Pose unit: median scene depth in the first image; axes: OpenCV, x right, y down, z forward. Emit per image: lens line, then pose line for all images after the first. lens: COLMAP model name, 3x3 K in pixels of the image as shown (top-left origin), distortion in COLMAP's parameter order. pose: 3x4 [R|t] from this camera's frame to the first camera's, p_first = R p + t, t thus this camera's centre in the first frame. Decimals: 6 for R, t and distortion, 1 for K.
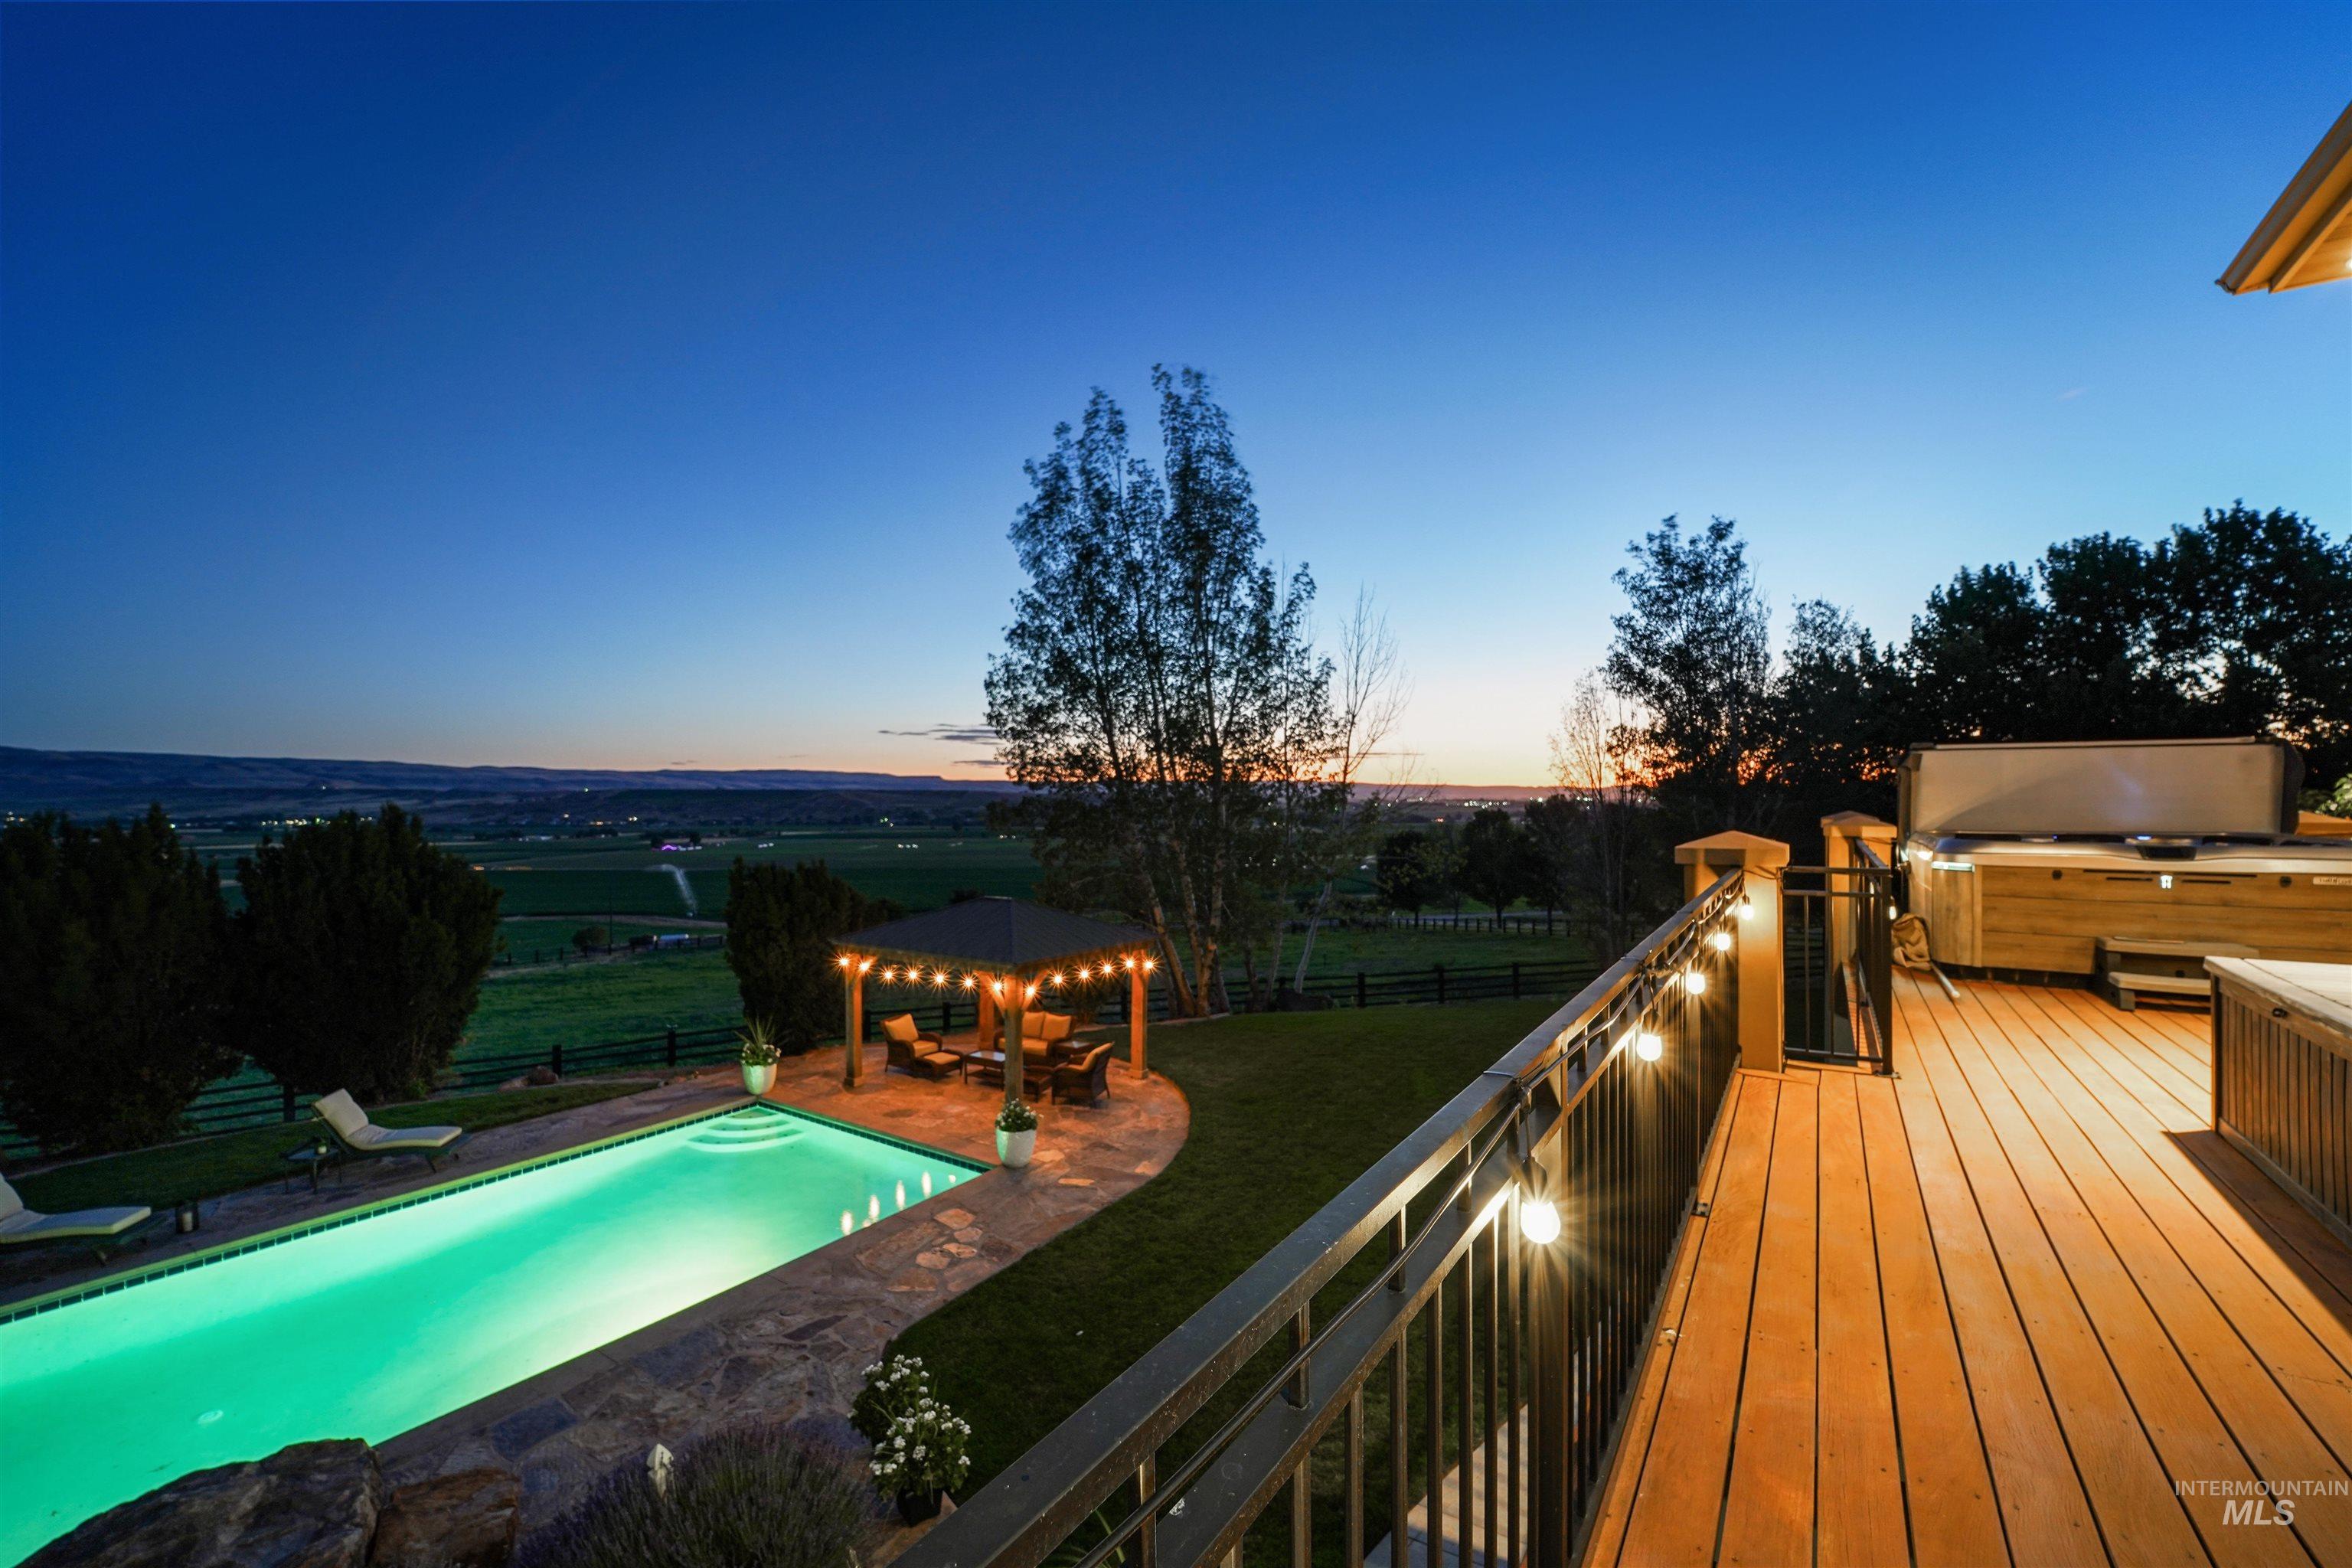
lens RADIAL K [[976.8, 0, 1165.3], [0, 976.8, 785.3], [0, 0, 1]] dist [-0.016671, -0.000105]
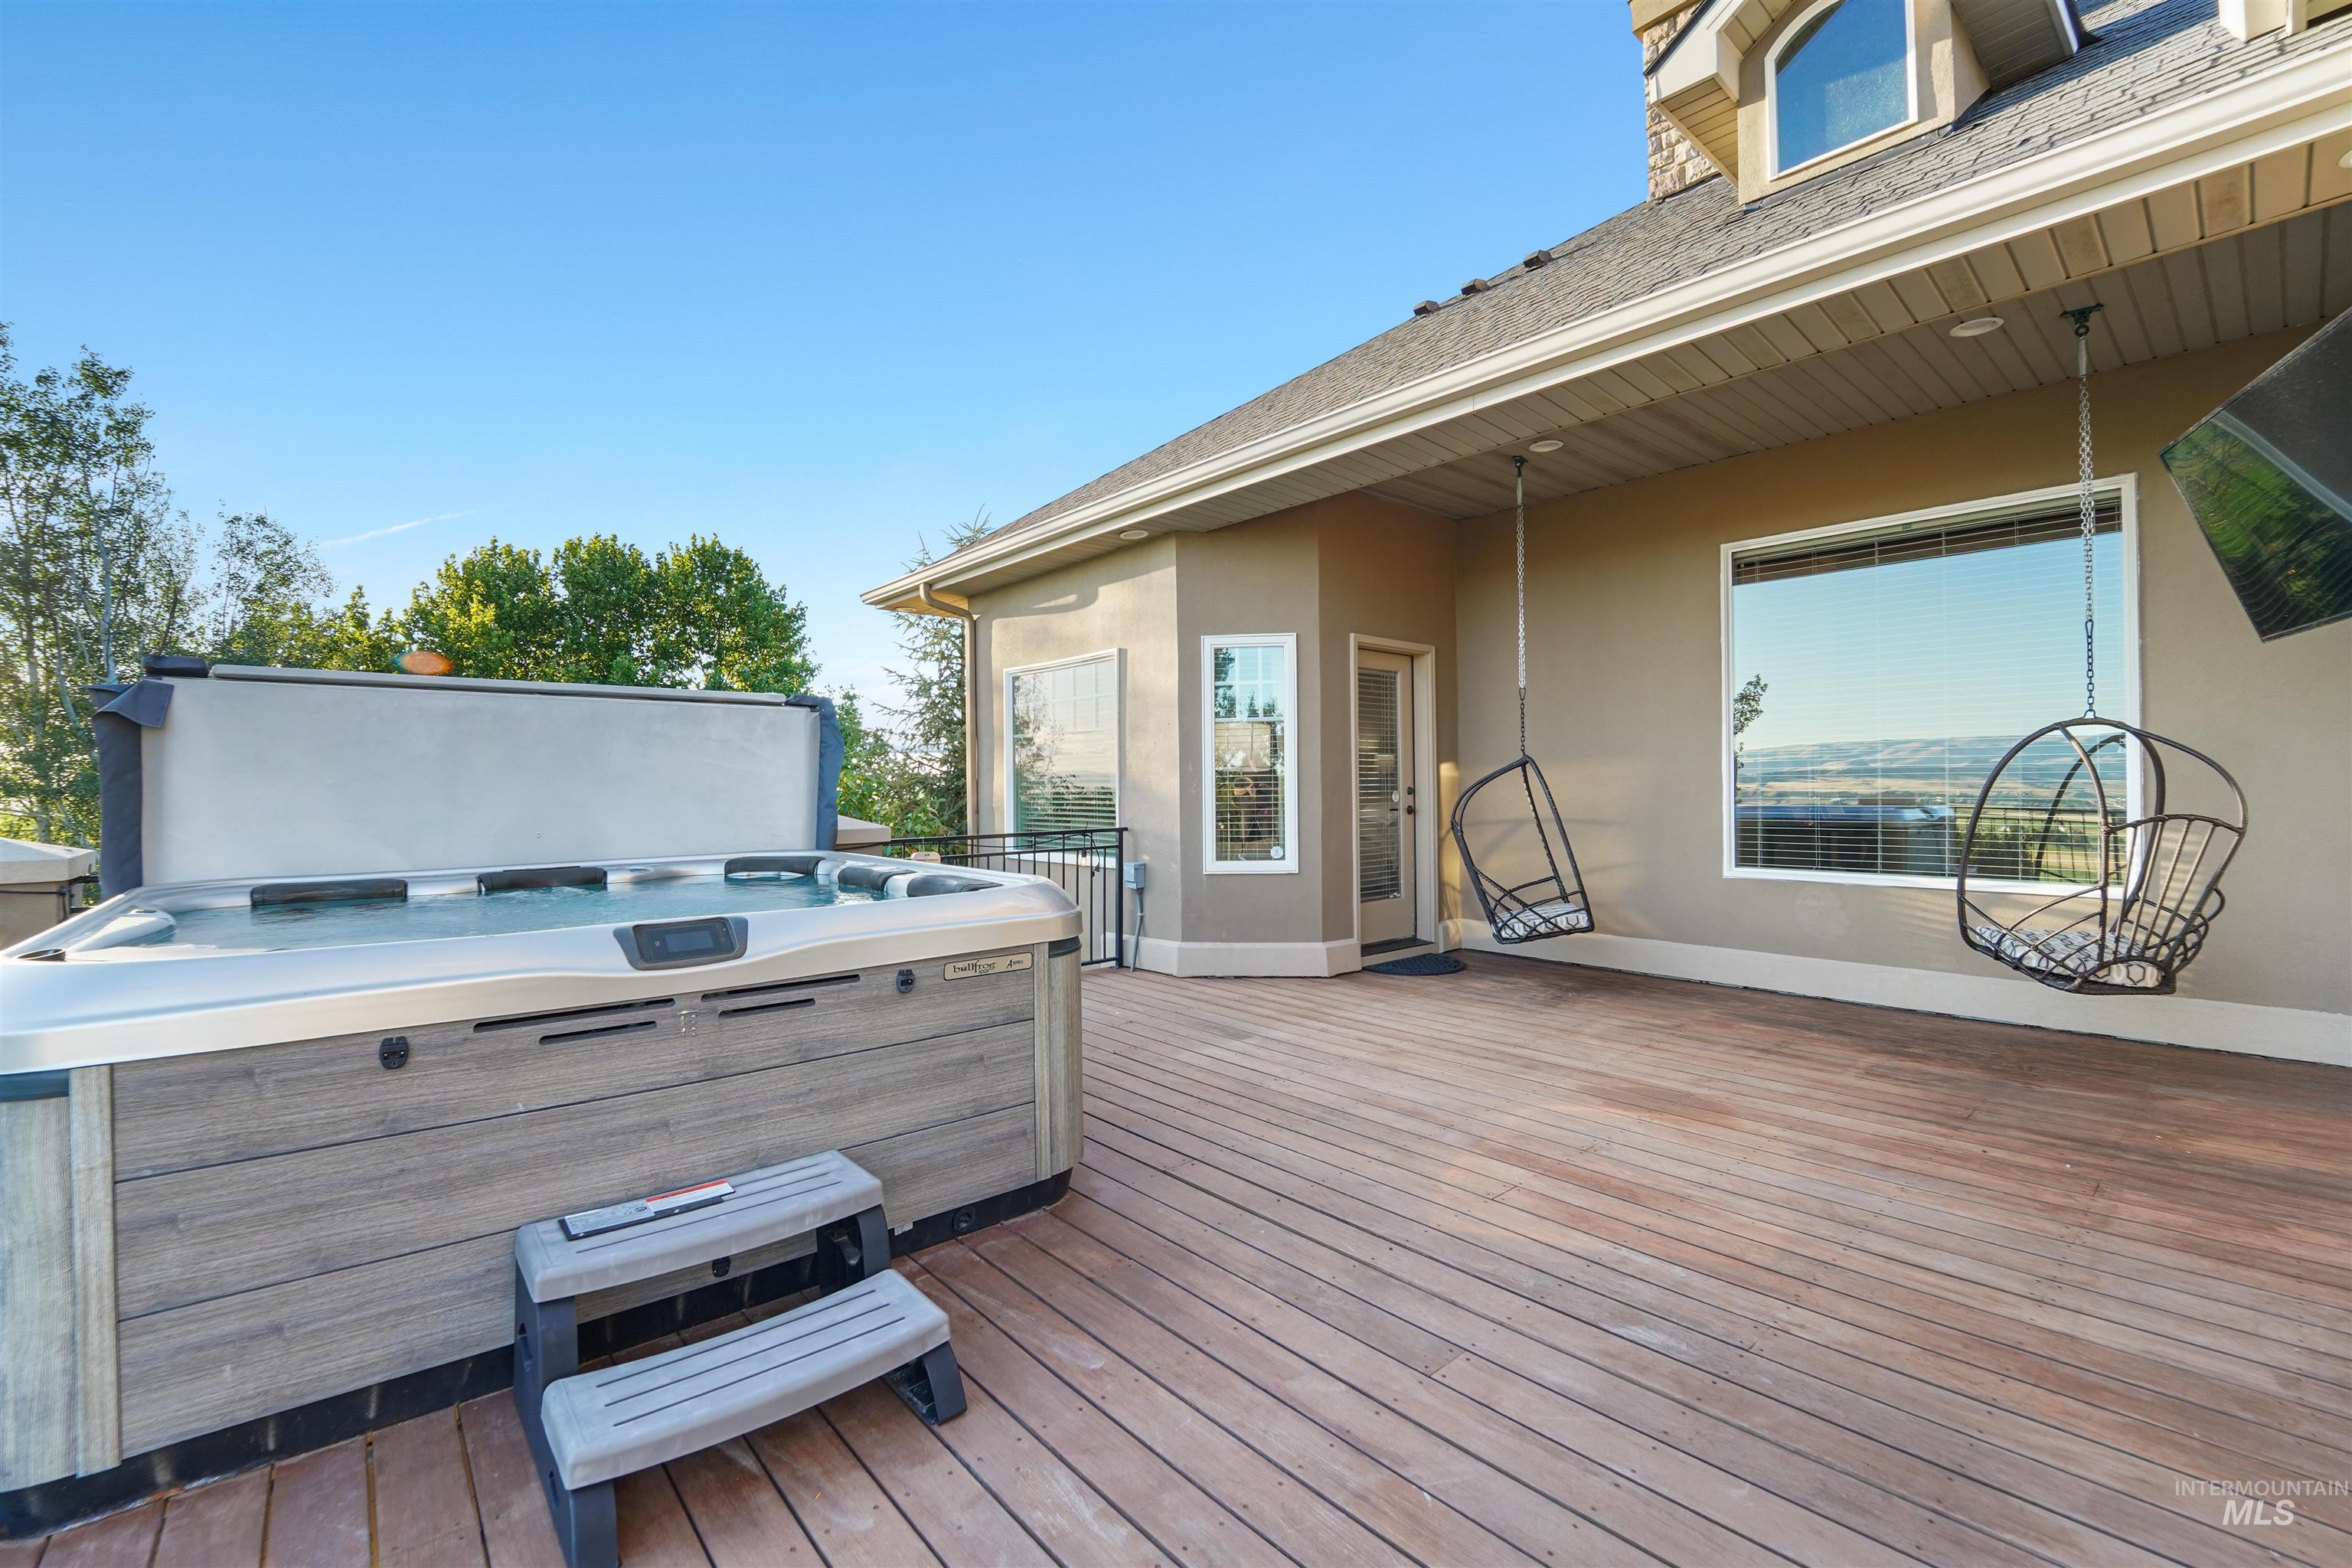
lens RADIAL K [[976.8, 0, 1165.3], [0, 976.8, 785.3], [0, 0, 1]] dist [-0.016671, -0.000105]
pose [[0.280469, 0.003204, 0.959858, 0.175973], [0.001607, 0.999991, -0.003808, 0.003177], [-0.959862, 0.002610, 0.280462, 0.171576]]
